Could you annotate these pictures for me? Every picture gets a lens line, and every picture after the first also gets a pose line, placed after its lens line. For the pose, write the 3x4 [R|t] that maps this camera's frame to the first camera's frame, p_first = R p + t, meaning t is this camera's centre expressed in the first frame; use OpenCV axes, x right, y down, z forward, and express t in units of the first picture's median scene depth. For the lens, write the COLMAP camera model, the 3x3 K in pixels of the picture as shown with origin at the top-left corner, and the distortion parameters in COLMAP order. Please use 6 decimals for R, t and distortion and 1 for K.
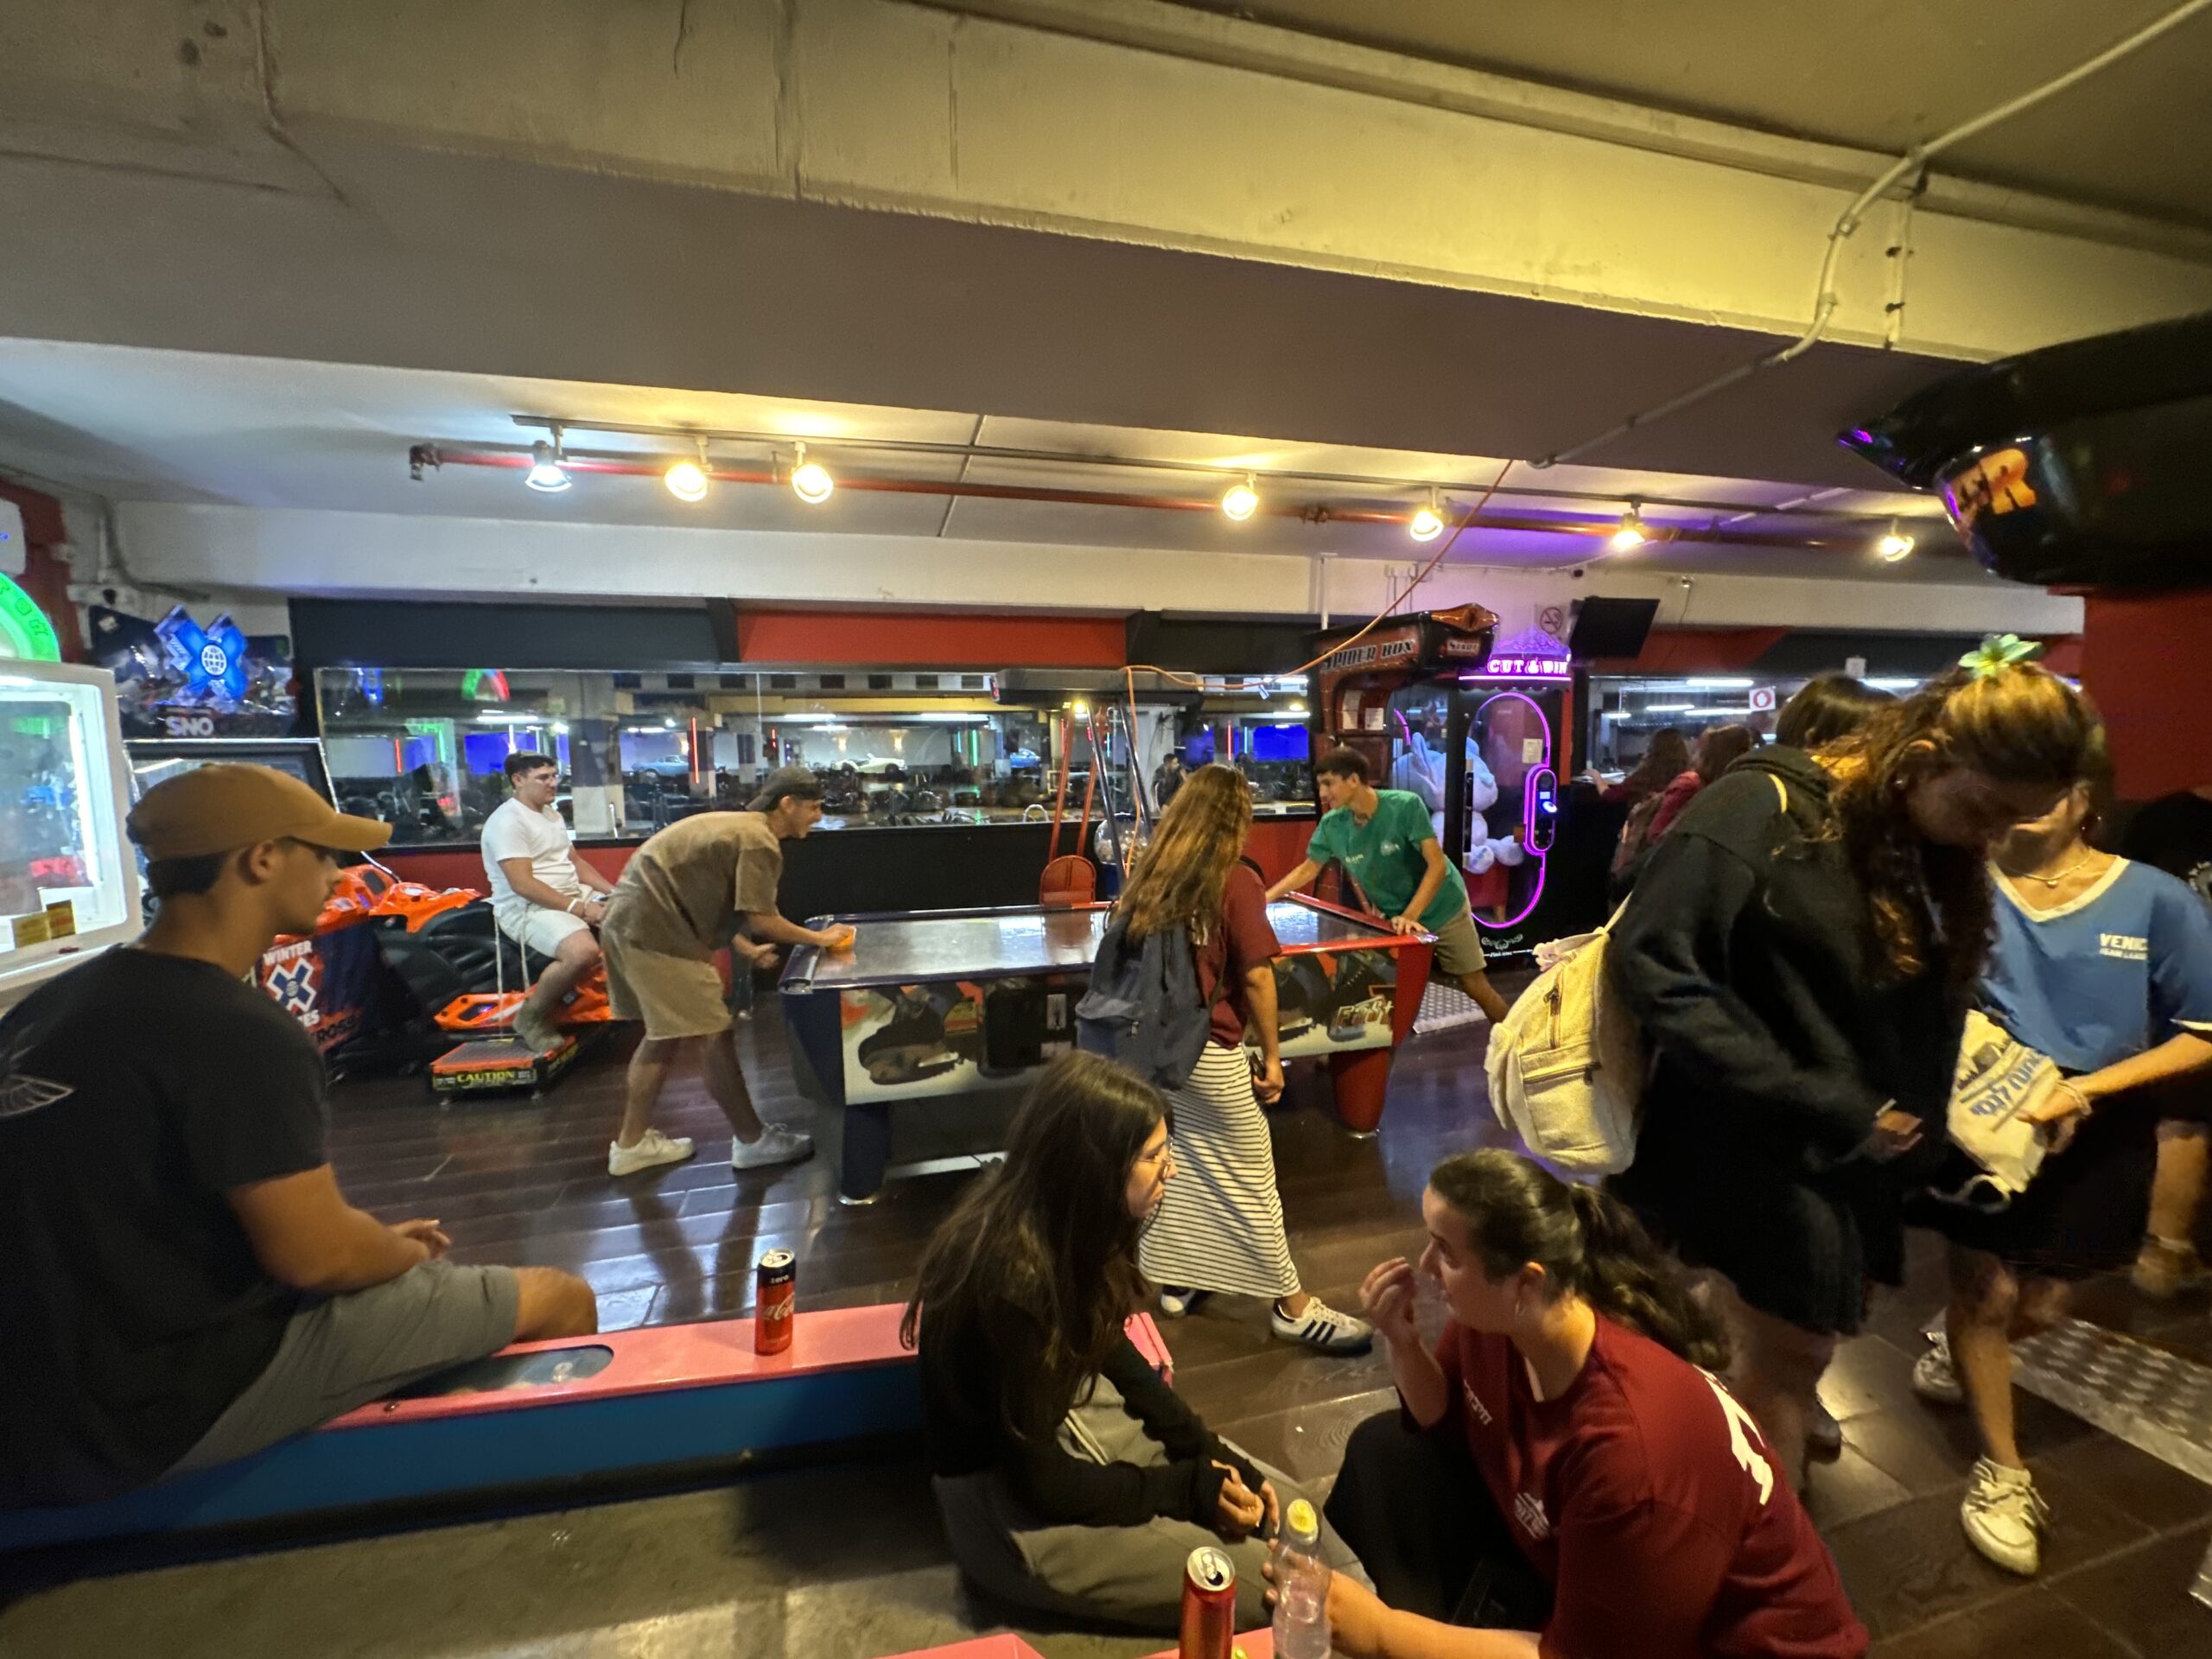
lens RADIAL K [[880.4, 0, 1102.5], [0, 880.4, 815.8], [0, 0, 1]] dist [-0.000226, -0.001282]
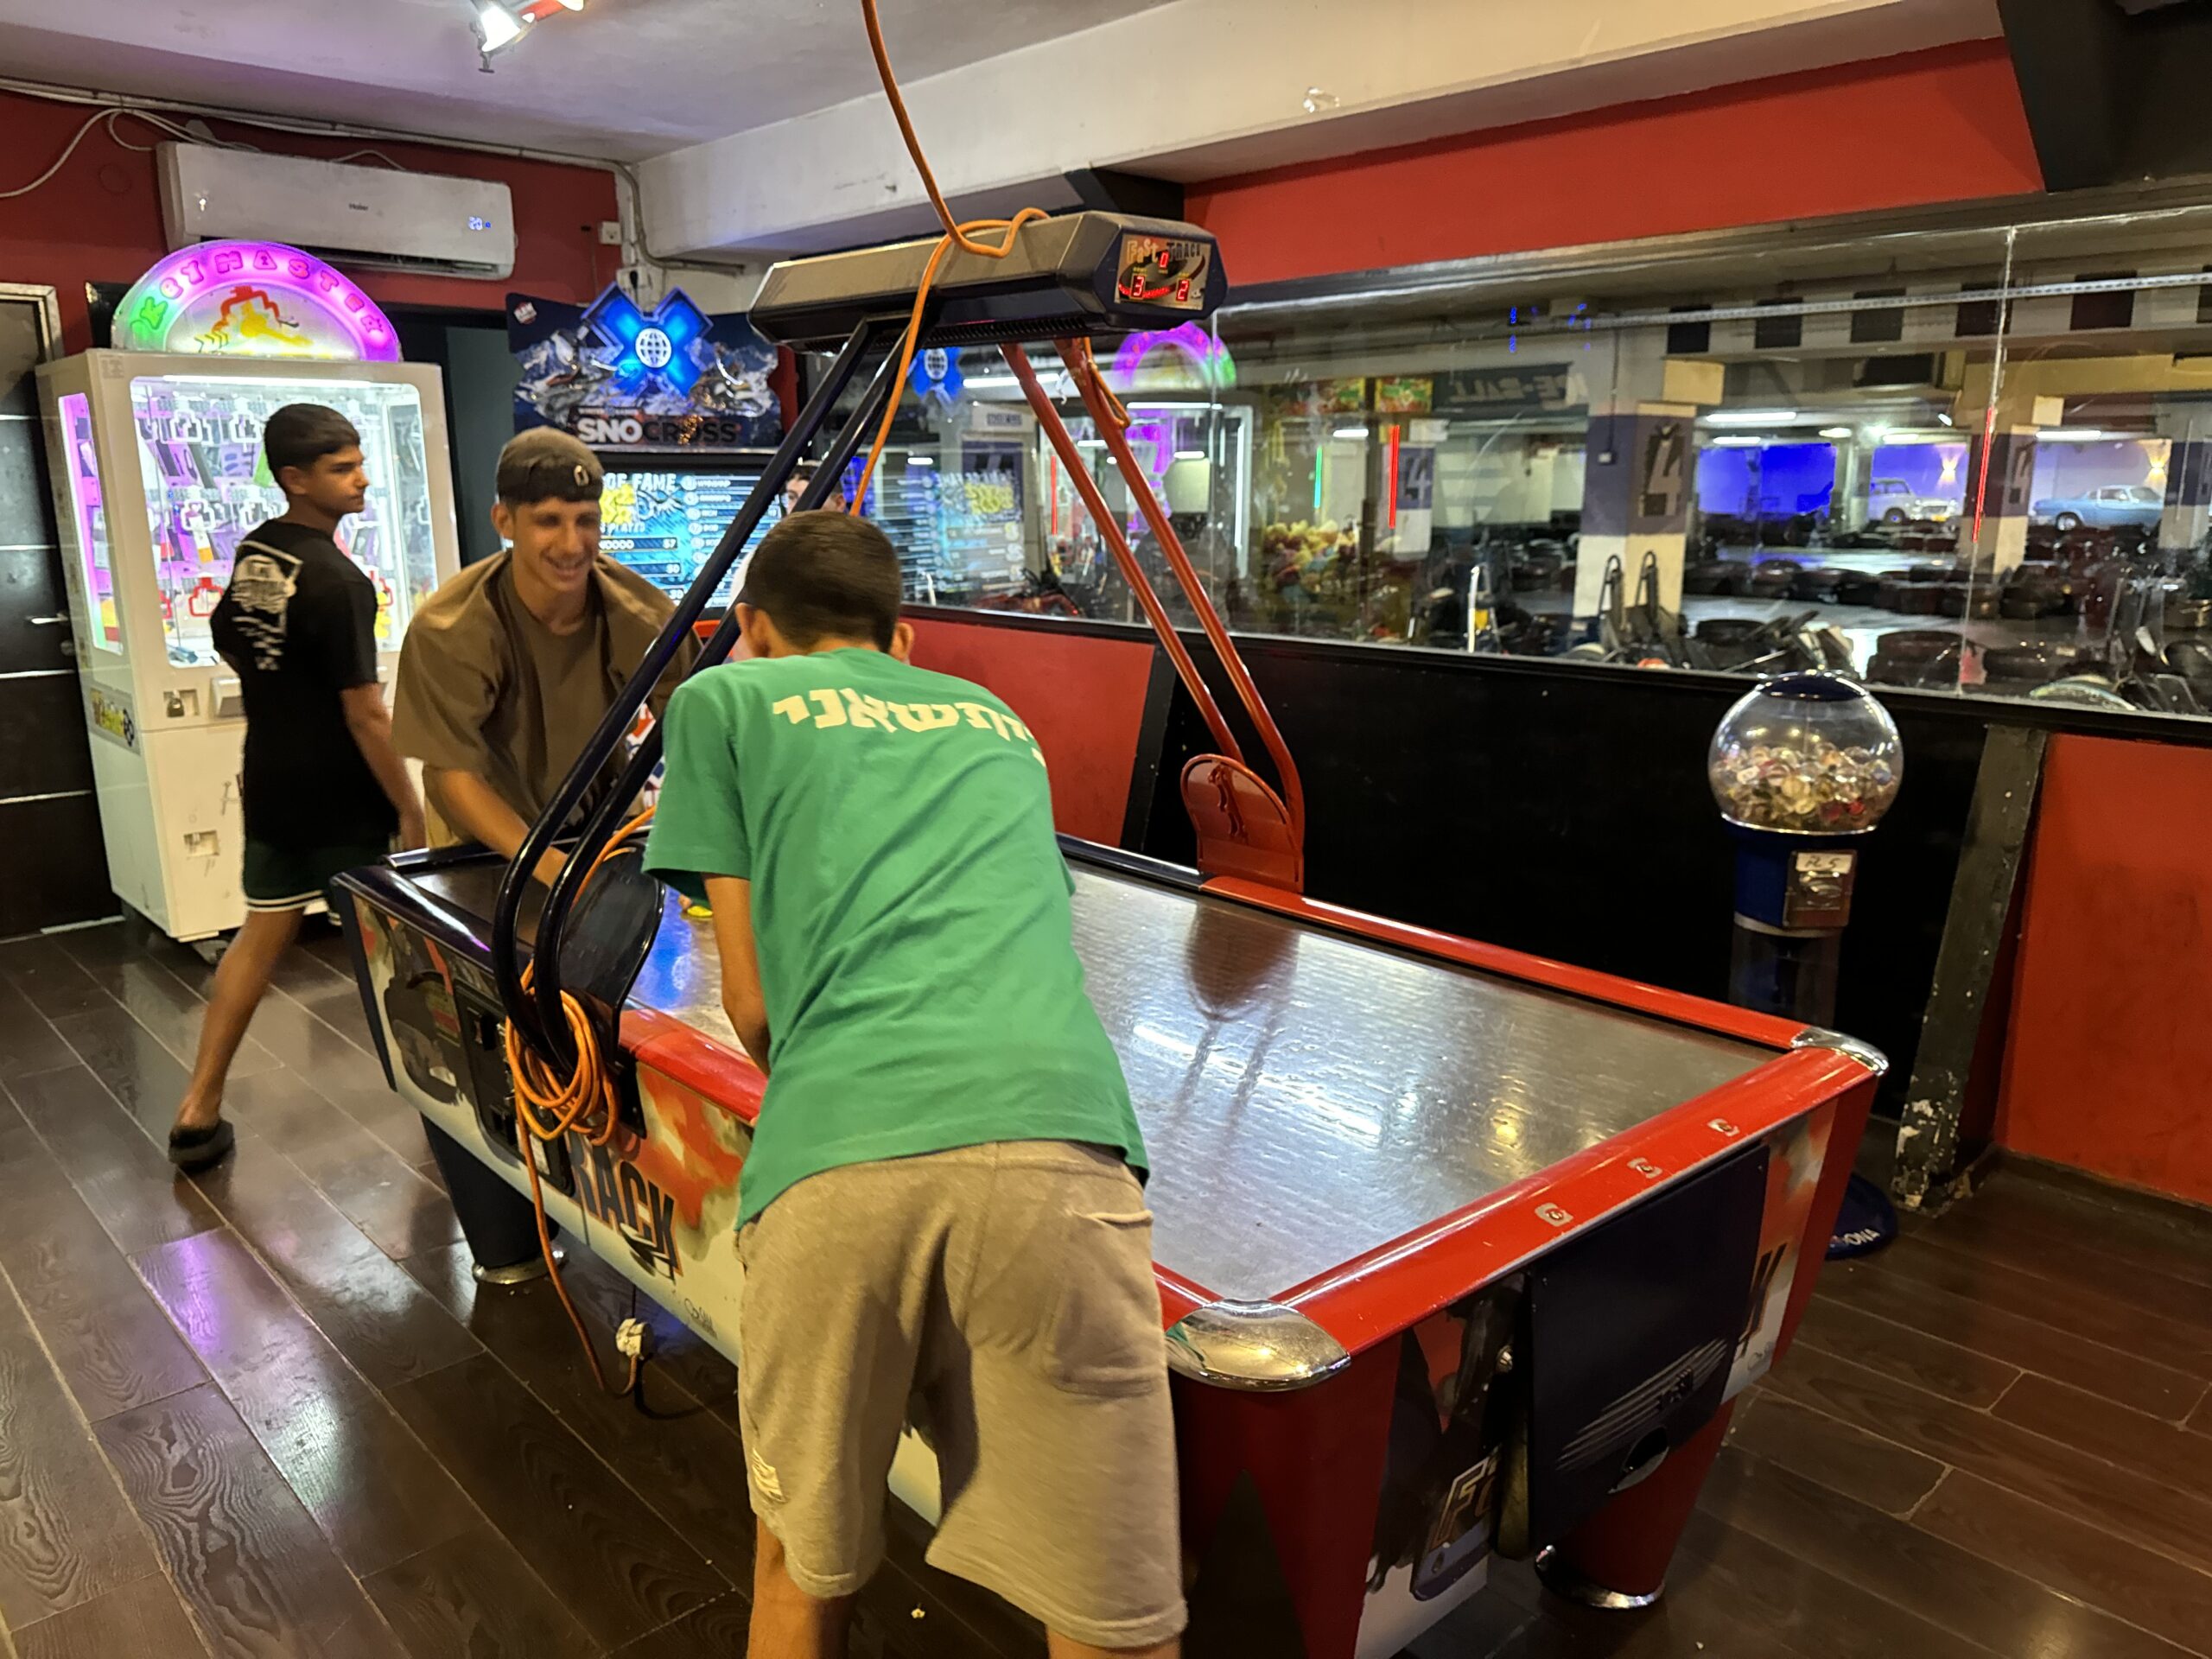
lens RADIAL K [[1559.8, 0, 1087.1], [0, 1559.8, 839.4], [0, 0, 1]] dist [0.048656, -0.051896]
pose [[0.468426, 0.211410, -0.857836, 0.657615], [-0.078566, 0.977070, 0.197894, -0.060874], [0.880003, -0.025302, 0.474294, 0.782966]]
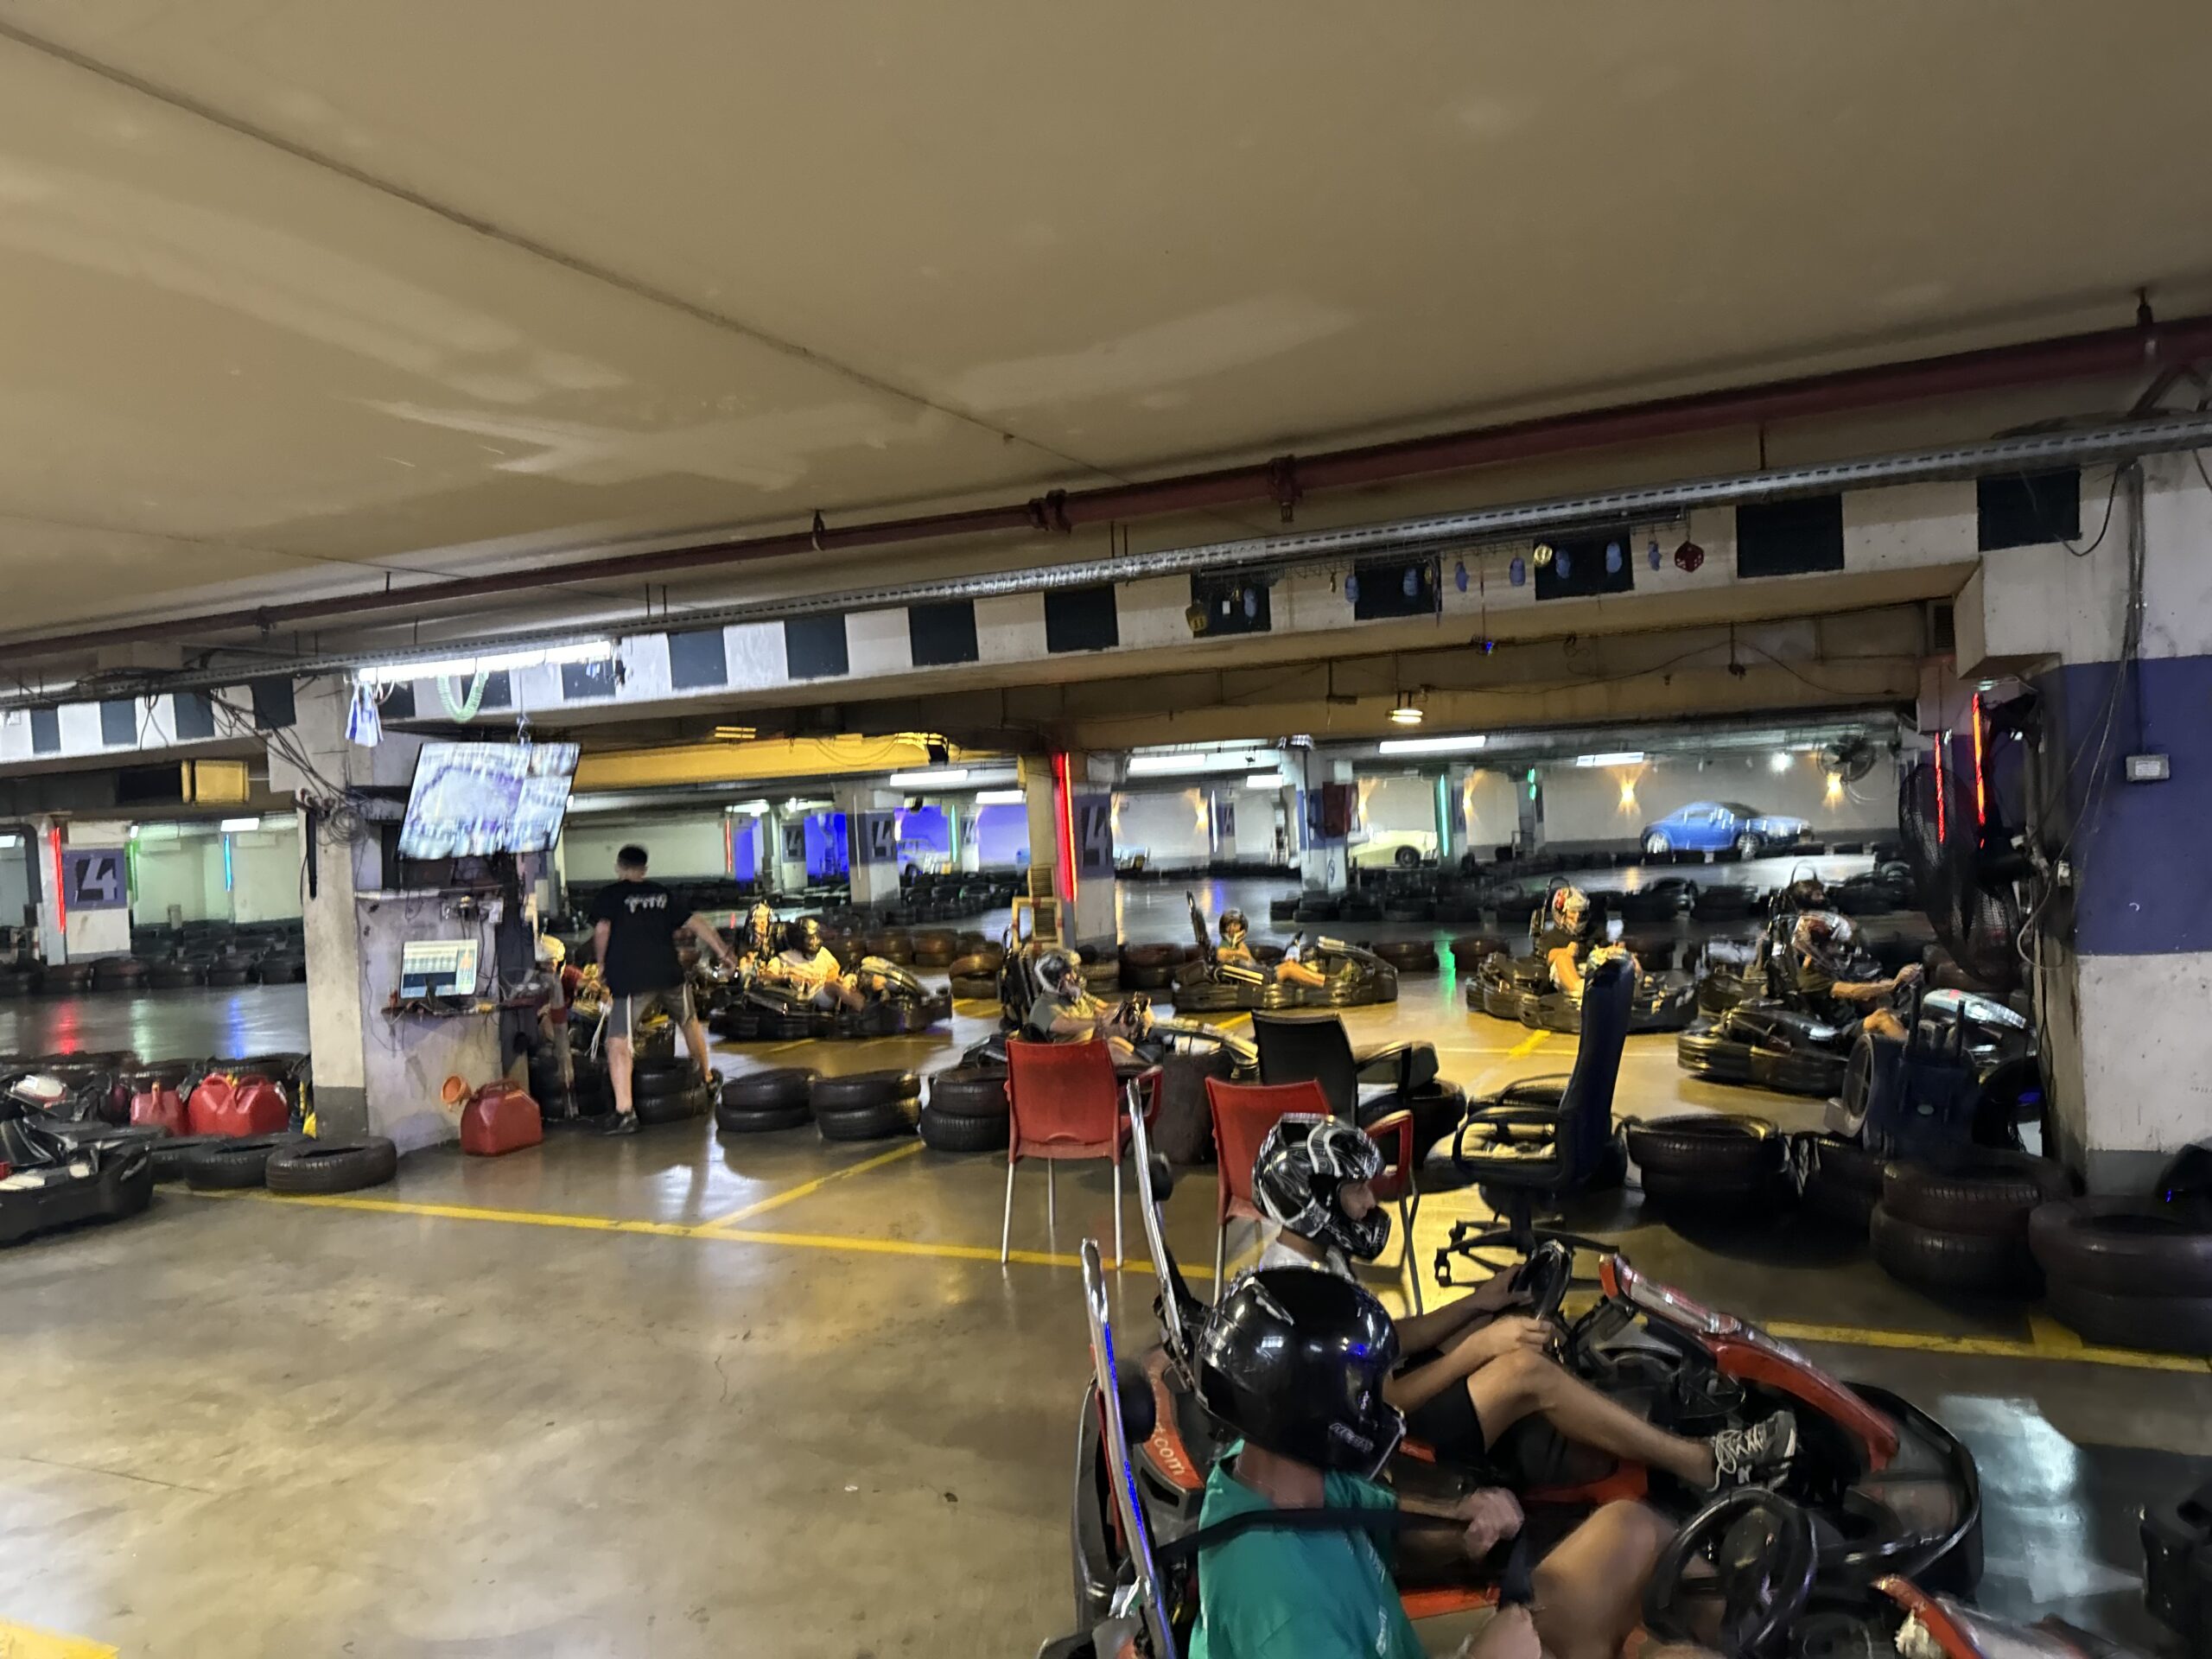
lens RADIAL K [[1559.8, 0, 1132.3], [0, 1559.8, 838.1], [0, 0, 1]] dist [0.048656, -0.051896]
pose [[0.766343, -0.016936, -0.642208, 2.934880], [-0.013114, 0.999032, -0.041994, -0.336873], [0.642298, 0.040604, 0.765379, 3.164880]]
